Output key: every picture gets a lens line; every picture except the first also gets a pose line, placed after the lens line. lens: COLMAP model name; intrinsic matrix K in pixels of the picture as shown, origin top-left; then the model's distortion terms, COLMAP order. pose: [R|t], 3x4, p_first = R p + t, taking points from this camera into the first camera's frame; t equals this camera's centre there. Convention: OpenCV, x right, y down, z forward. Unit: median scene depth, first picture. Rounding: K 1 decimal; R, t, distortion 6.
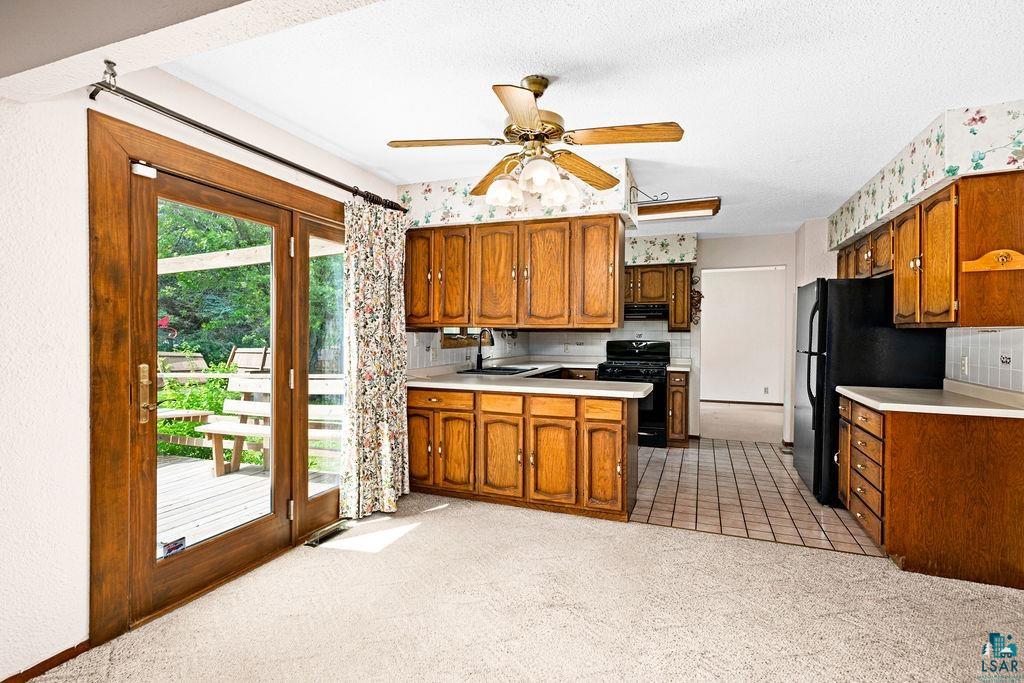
lens RADIAL K [[490.6, 0, 510.6], [0, 490.6, 336.8], [0, 0, 1]] dist [0.002829, 0.001059]
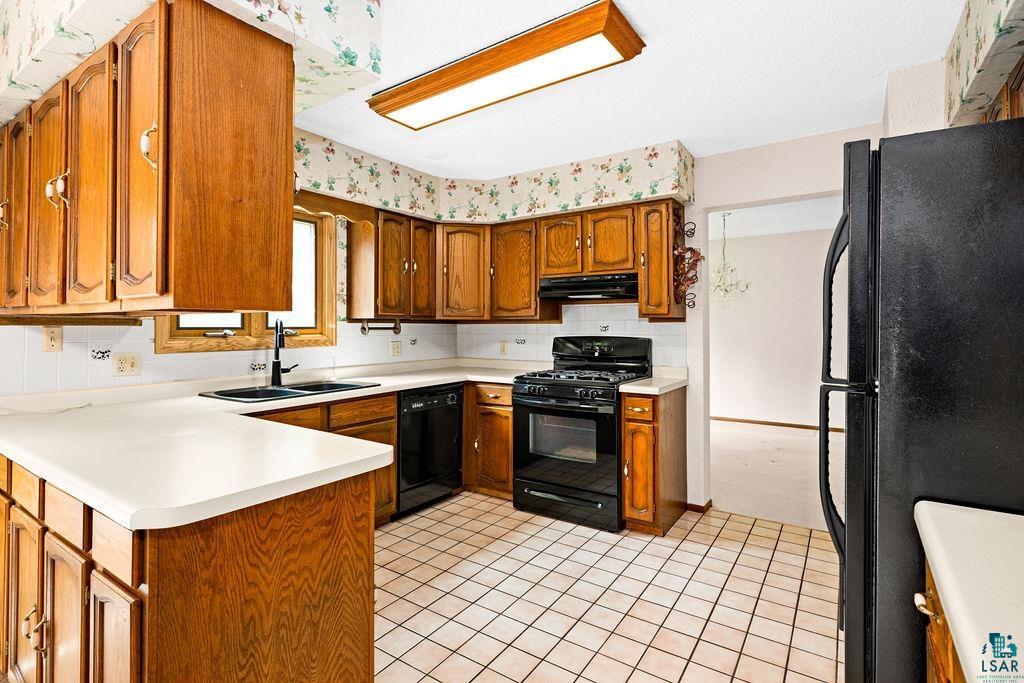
lens RADIAL K [[492.3, 0, 513.5], [0, 492.3, 318.0], [0, 0, 1]] dist [0.001134, 0.000349]
pose [[0.979452, -0.012547, -0.201286, 0.295074], [0.007346, 0.999620, -0.026564, 0.000255], [0.201543, 0.024540, 0.979172, 0.409631]]
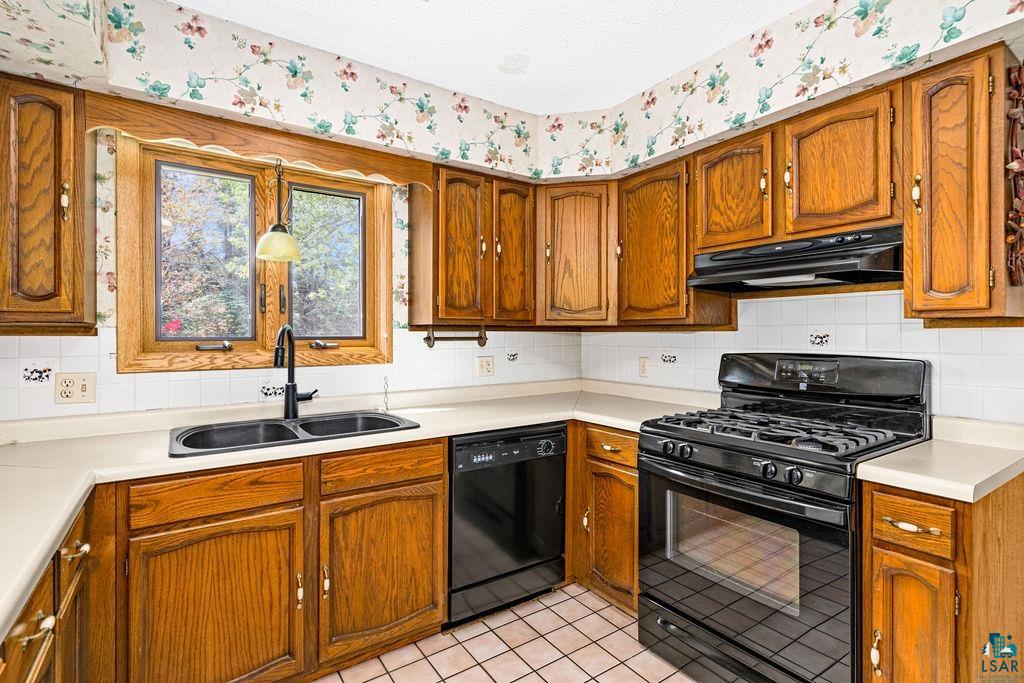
lens RADIAL K [[490.6, 0, 510.6], [0, 490.6, 336.8], [0, 0, 1]] dist [0.002829, 0.001059]
pose [[0.836466, -0.006723, -0.547978, 0.289202], [0.004370, 0.999975, -0.005599, -0.003163], [0.548001, 0.002288, 0.836474, 0.648791]]
